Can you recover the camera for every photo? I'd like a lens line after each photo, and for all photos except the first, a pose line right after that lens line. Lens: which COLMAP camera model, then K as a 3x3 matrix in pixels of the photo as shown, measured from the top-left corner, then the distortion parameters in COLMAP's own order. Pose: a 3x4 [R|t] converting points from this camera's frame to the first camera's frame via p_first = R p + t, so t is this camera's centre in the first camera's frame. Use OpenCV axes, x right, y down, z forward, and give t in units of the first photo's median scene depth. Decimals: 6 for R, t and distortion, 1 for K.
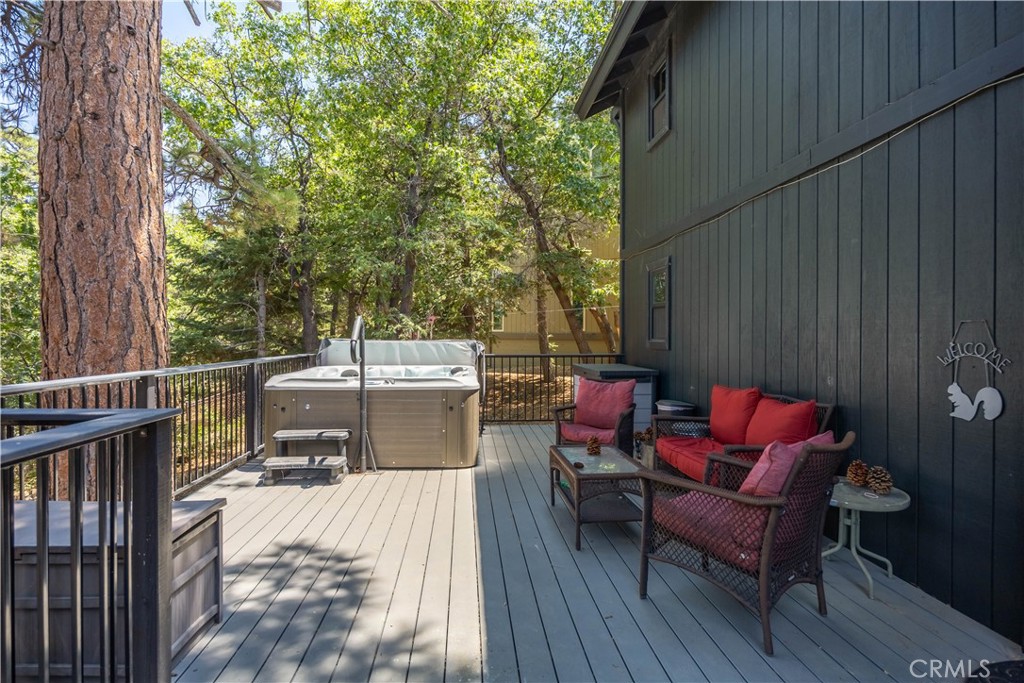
lens RADIAL K [[540.7, 0, 511.4], [0, 540.7, 339.7], [0, 0, 1]] dist [-0.006710, -0.001120]
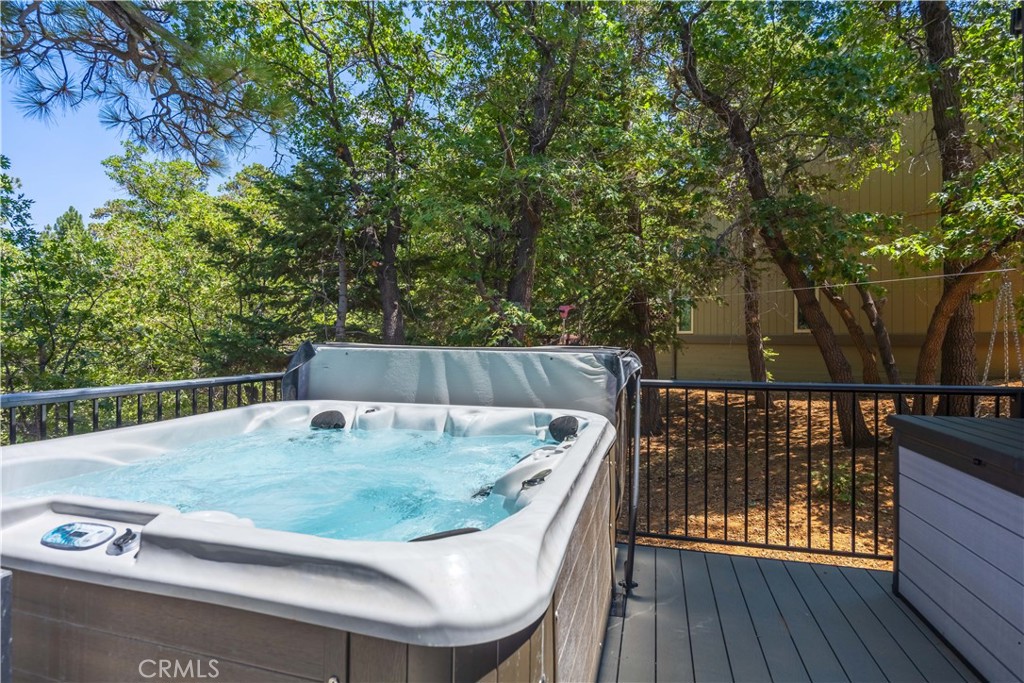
lens RADIAL K [[540.7, 0, 508.0], [0, 540.7, 332.6], [0, 0, 1]] dist [-0.006710, -0.001120]
pose [[0.940554, -0.001692, -0.339641, -0.002477], [-0.004734, 0.999825, -0.018091, -0.002574], [0.339612, 0.018623, 0.940381, 0.406356]]
